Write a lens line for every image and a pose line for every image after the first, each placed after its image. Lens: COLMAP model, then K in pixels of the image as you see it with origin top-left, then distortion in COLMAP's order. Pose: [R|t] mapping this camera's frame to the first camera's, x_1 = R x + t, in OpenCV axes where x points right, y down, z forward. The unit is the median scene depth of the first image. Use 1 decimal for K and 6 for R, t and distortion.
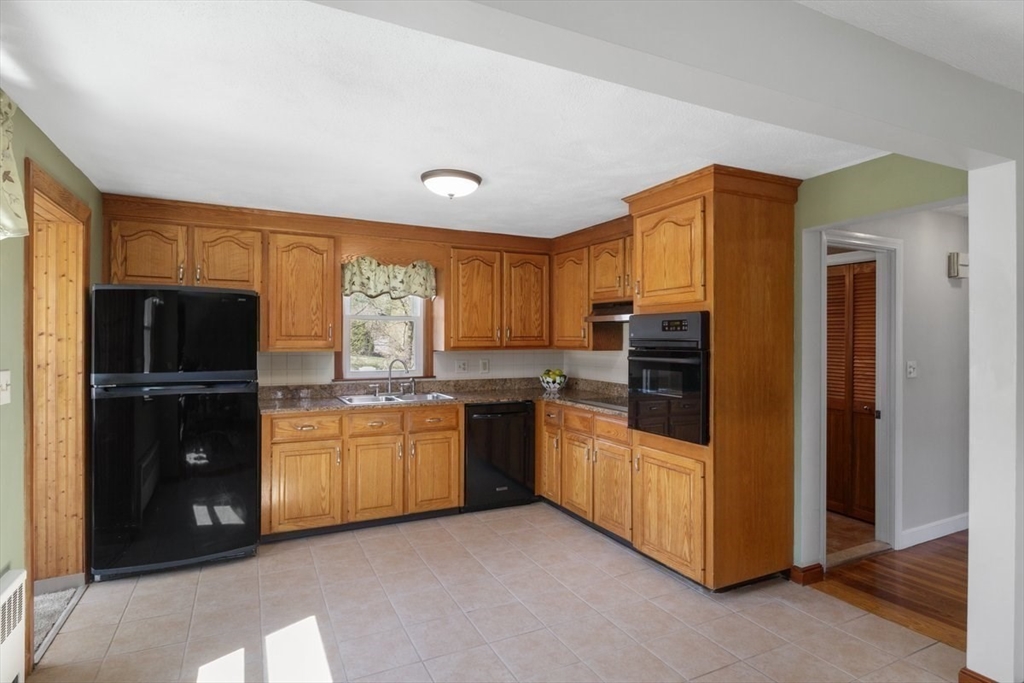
lens RADIAL K [[545.7, 0, 514.5], [0, 545.7, 337.7], [0, 0, 1]] dist [-0.002901, 0.000016]
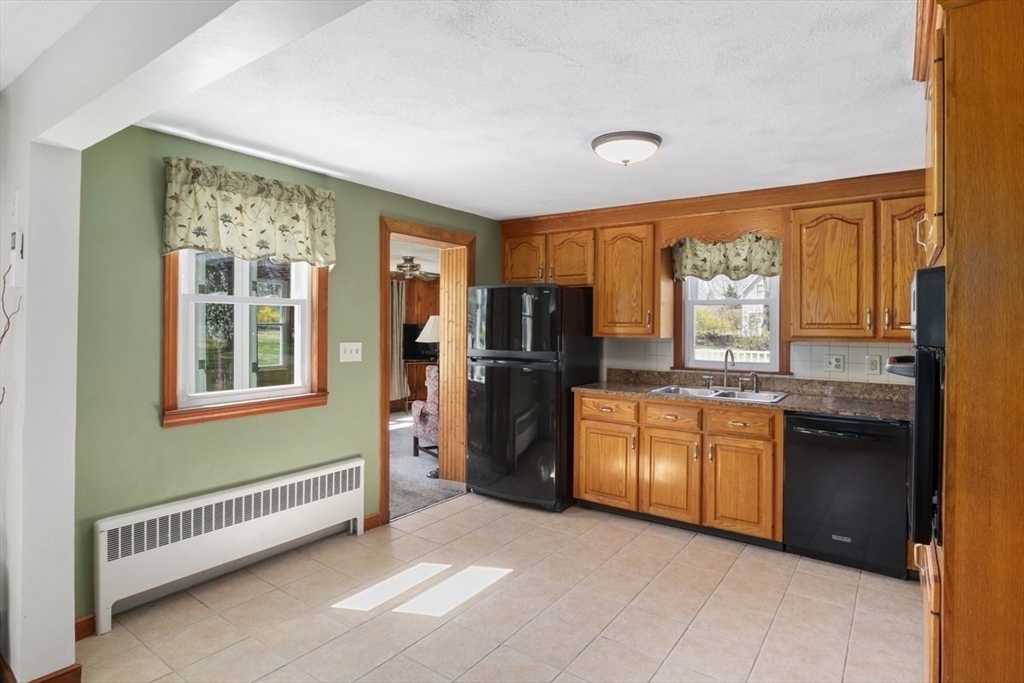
lens RADIAL K [[541.2, 0, 518.9], [0, 541.2, 324.3], [0, 0, 1]] dist [-0.004437, 0.000063]
pose [[0.475874, 0.000985, -0.879513, 0.436840], [-0.003821, 0.999992, -0.000947, 0.001875], [0.879505, 0.003812, 0.475874, 0.332771]]
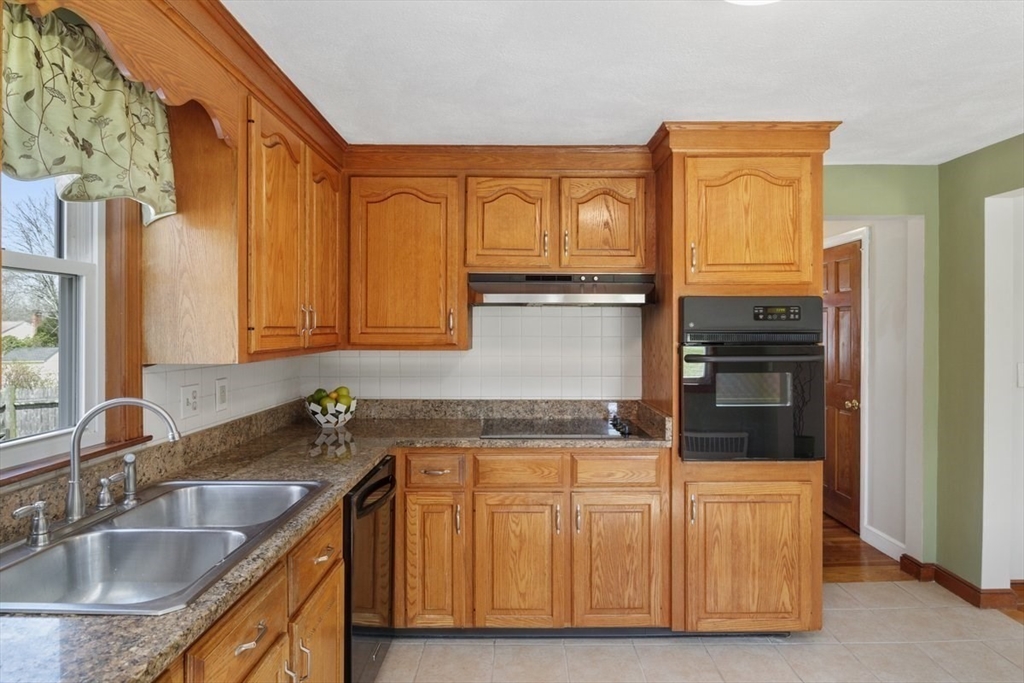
lens RADIAL K [[572.1, 0, 513.6], [0, 572.1, 330.9], [0, 0, 1]] dist [-0.004844, -0.001446]
pose [[0.437911, -0.001732, 0.899017, -0.456829], [-0.000117, 0.999998, 0.001984, 0.000807], [-0.899019, -0.000974, 0.437909, 0.758900]]
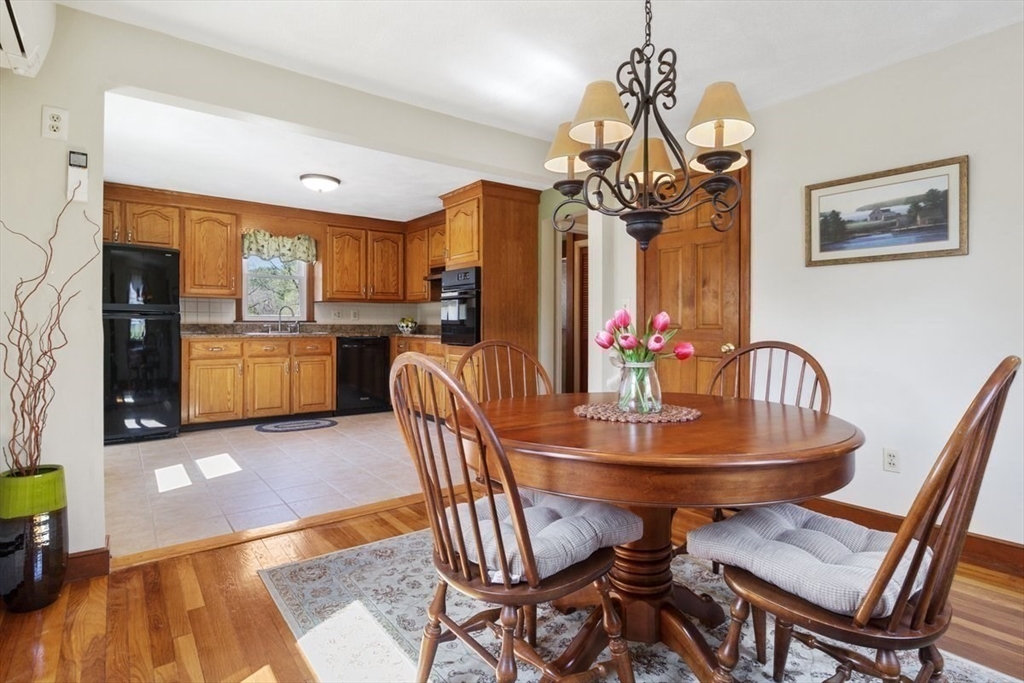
lens RADIAL K [[530.2, 0, 519.5], [0, 530.2, 327.8], [0, 0, 1]] dist [-0.003903, -0.000300]
pose [[0.981355, -0.000142, 0.192203, 0.117790], [-0.001321, 0.999971, 0.007488, 0.093659], [-0.192199, -0.007602, 0.981327, -0.464340]]
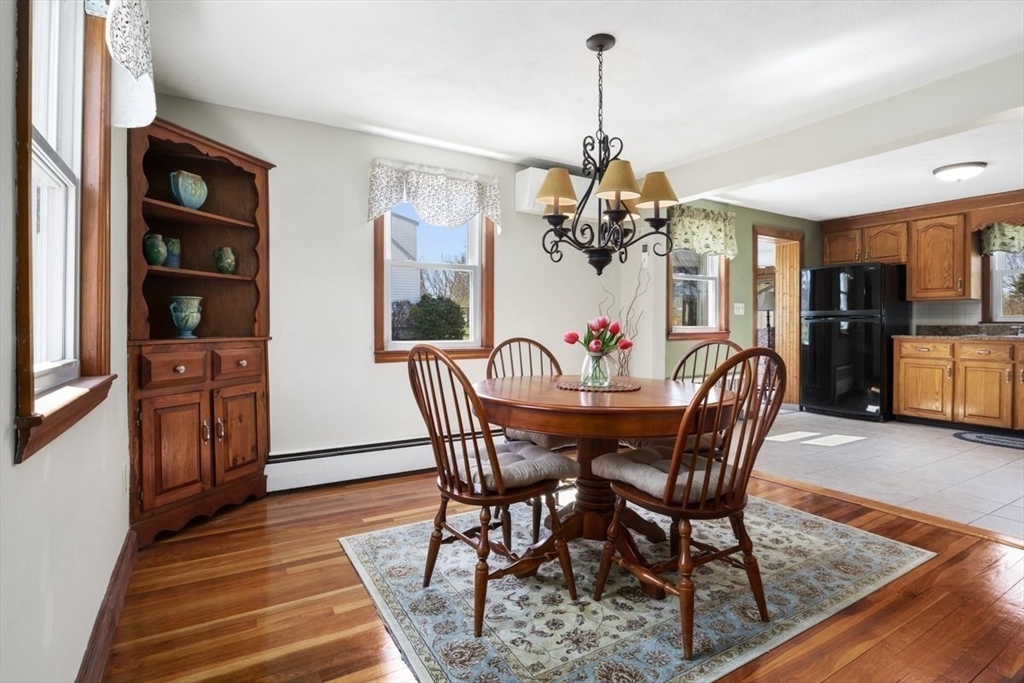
lens RADIAL K [[515.8, 0, 518.3], [0, 515.8, 328.8], [0, 0, 1]] dist [-0.002030, -0.001479]
pose [[0.094336, 0.003968, -0.995533, 0.864279], [0.002974, 0.999986, 0.004268, 0.094684], [0.995536, -0.003364, 0.094323, -0.220745]]
